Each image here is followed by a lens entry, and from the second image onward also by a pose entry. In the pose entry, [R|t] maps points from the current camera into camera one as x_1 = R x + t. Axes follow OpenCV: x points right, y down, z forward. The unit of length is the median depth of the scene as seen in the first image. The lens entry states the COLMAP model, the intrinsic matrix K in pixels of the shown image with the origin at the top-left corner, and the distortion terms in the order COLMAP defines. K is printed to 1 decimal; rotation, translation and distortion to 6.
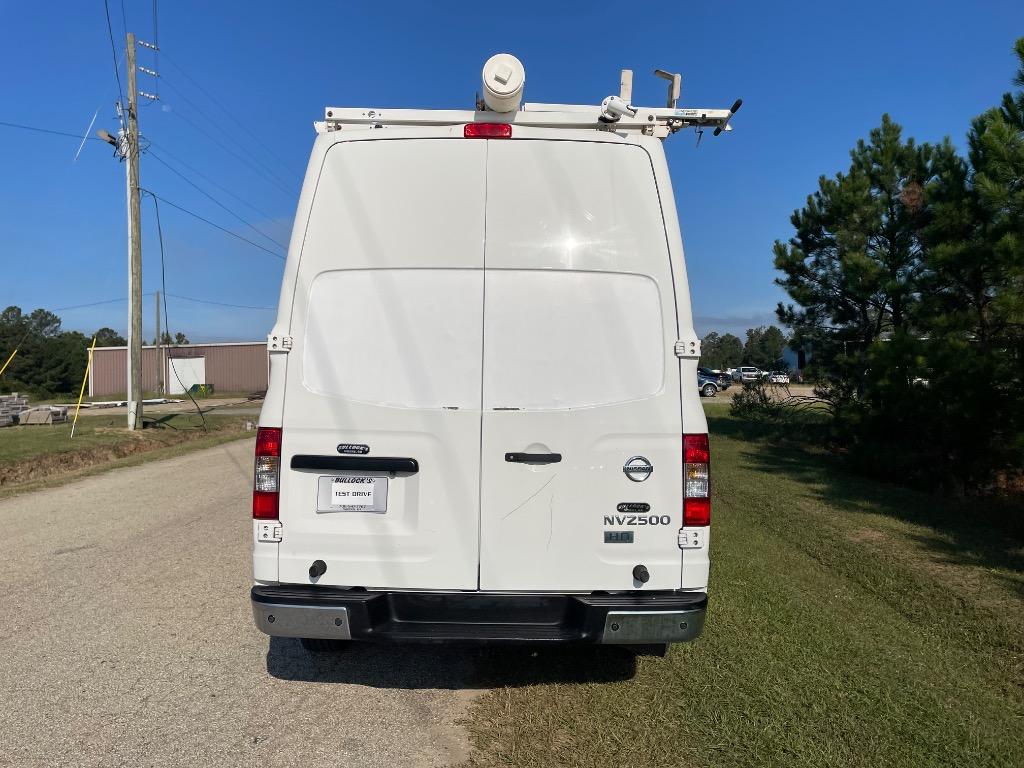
lens RADIAL K [[775.0, 0, 502.6], [0, 775.0, 378.0], [0, 0, 1]] dist [0.095194, -0.116098]
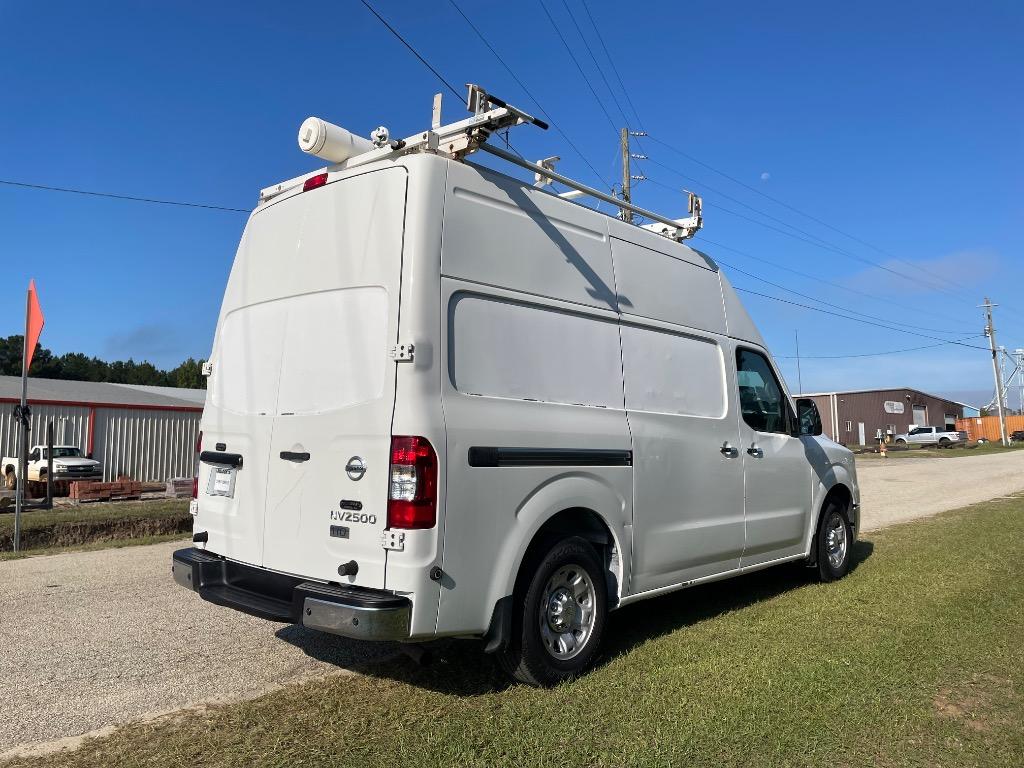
lens RADIAL K [[775.0, 0, 502.6], [0, 775.0, 378.0], [0, 0, 1]] dist [0.095194, -0.116098]
pose [[0.740021, -0.047139, -0.670929, 0.823400], [0.000230, 0.997559, -0.069833, 0.054134], [0.672583, 0.051524, 0.738226, 0.275827]]
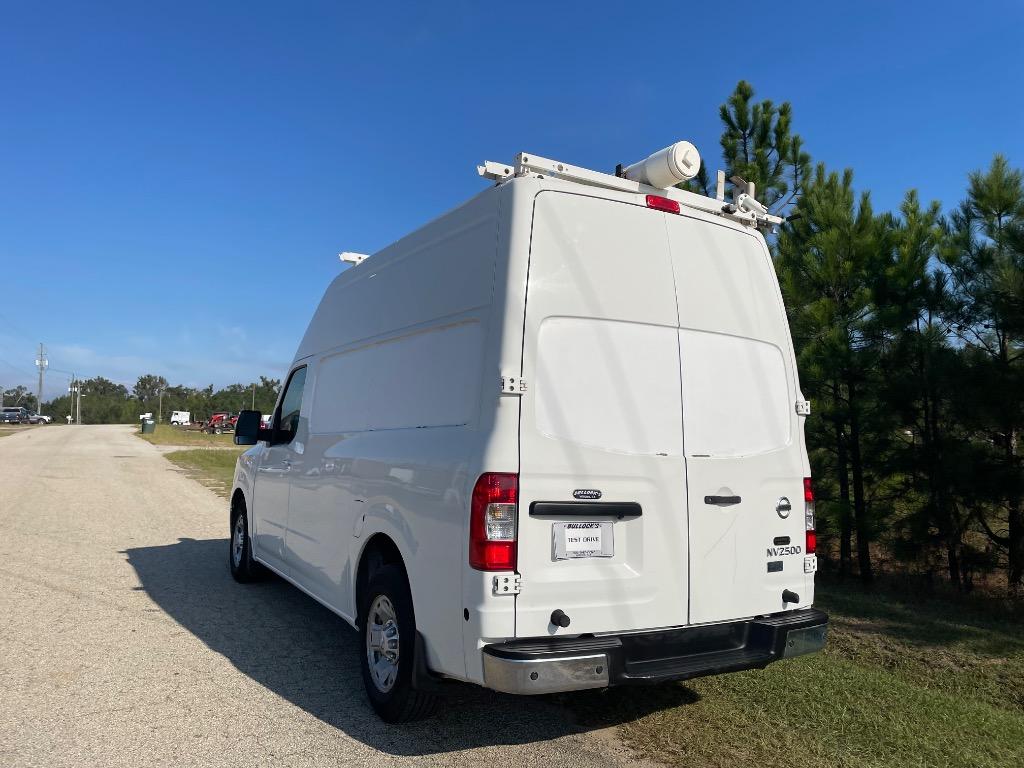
lens RADIAL K [[772.4, 0, 518.9], [0, 772.4, 379.2], [0, 0, 1]] dist [0.091798, -0.114145]
pose [[0.857501, 0.056525, 0.511368, -0.629009], [-0.026312, 0.997464, -0.066135, 0.008754], [-0.513809, 0.043256, 0.856813, 0.142105]]
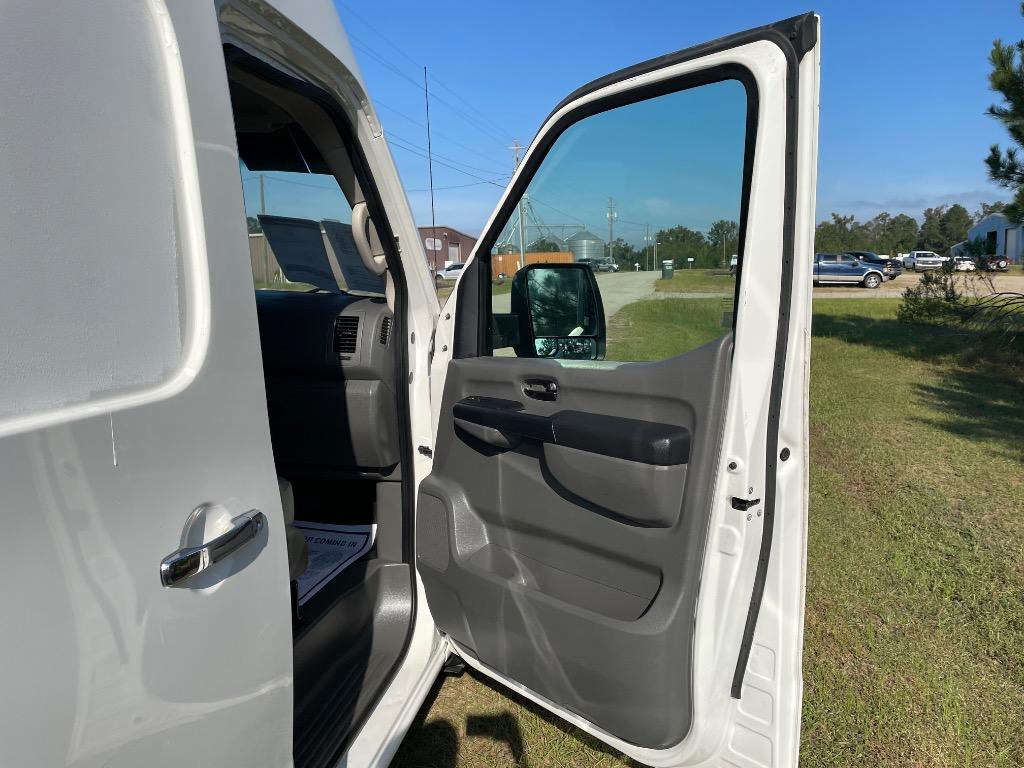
lens RADIAL K [[775.0, 0, 502.6], [0, 775.0, 378.0], [0, 0, 1]] dist [0.095194, -0.116098]
pose [[0.983914, 0.024471, -0.176958, 0.362975], [0.000944, 0.989847, 0.142132, -0.007799], [0.178639, -0.140013, 0.973902, 1.264653]]
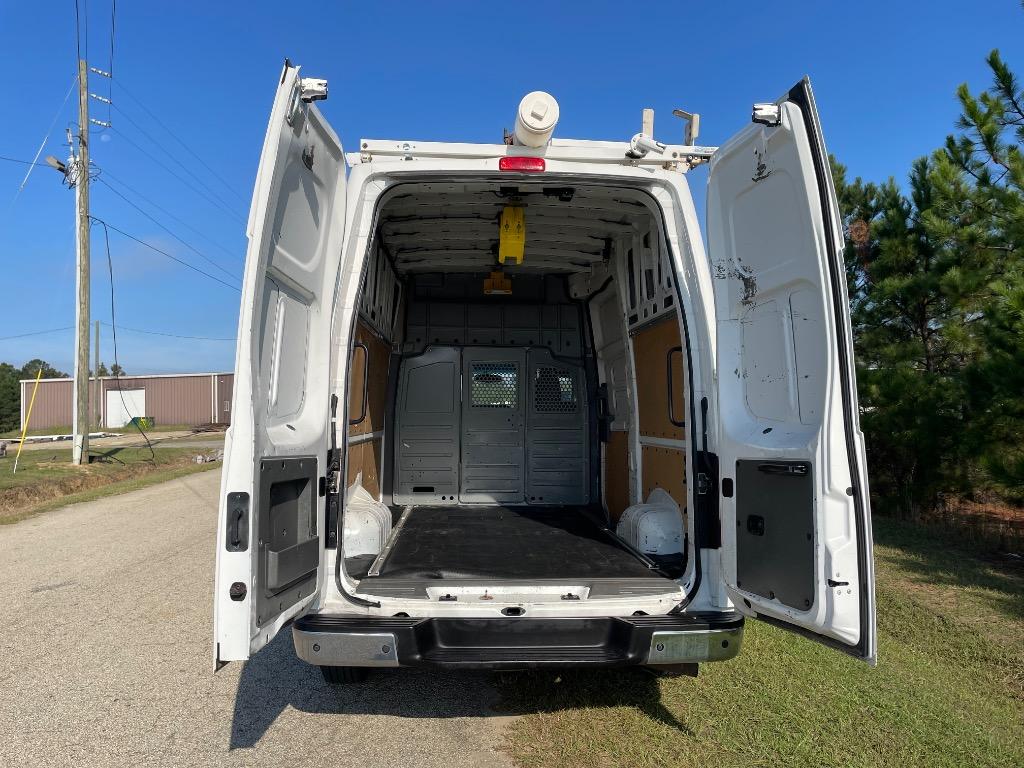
lens RADIAL K [[775.0, 0, 502.6], [0, 775.0, 378.0], [0, 0, 1]] dist [0.095194, -0.116098]
pose [[0.997598, -0.002525, 0.069218, -0.098566], [0.005260, 0.999211, -0.039360, 0.005507], [-0.069064, 0.039630, 0.996825, -0.013093]]
